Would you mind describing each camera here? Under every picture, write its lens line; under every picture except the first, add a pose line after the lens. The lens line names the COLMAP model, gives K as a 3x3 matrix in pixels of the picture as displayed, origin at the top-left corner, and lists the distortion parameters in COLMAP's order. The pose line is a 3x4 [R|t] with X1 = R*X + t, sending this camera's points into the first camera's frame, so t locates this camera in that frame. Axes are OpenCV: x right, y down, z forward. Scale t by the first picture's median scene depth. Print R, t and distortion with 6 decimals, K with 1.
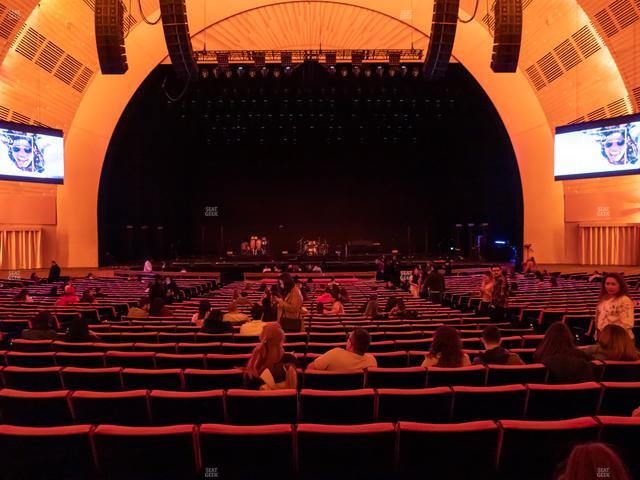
lens RADIAL K [[498.2, 0, 322.1], [0, 498.2, 242.8], [0, 0, 1]] dist [-0.029649, 0.029368]
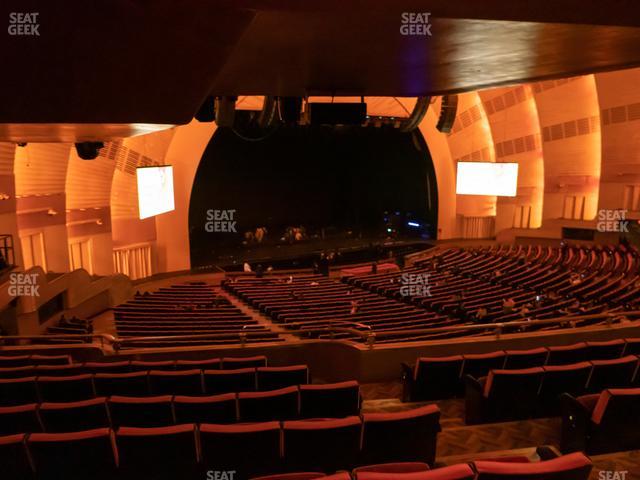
lens RADIAL K [[498.2, 0, 322.1], [0, 498.2, 242.8], [0, 0, 1]] dist [-0.029649, 0.029368]
pose [[0.862307, -0.081376, 0.499804, -0.804704], [0.005705, 0.988502, 0.151100, -0.212641], [-0.506354, -0.127443, 0.852857, -0.262209]]
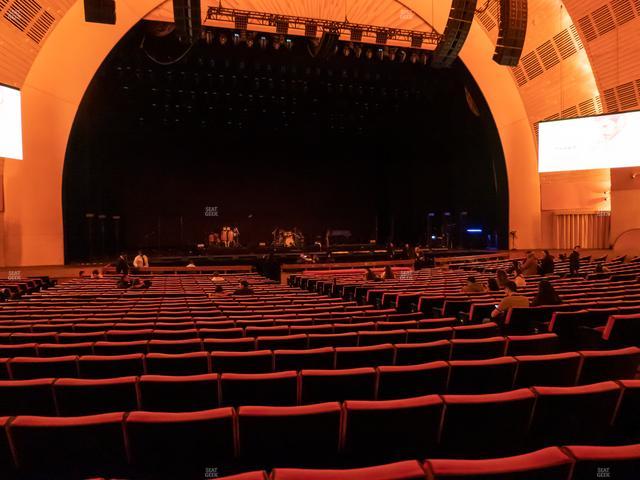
lens RADIAL K [[498.2, 0, 322.1], [0, 498.2, 242.8], [0, 0, 1]] dist [-0.029649, 0.029368]
pose [[0.953508, -0.016169, 0.300935, -0.298027], [0.014672, 0.999866, 0.007235, 0.014439], [-0.301012, -0.002484, 0.953617, 0.114158]]
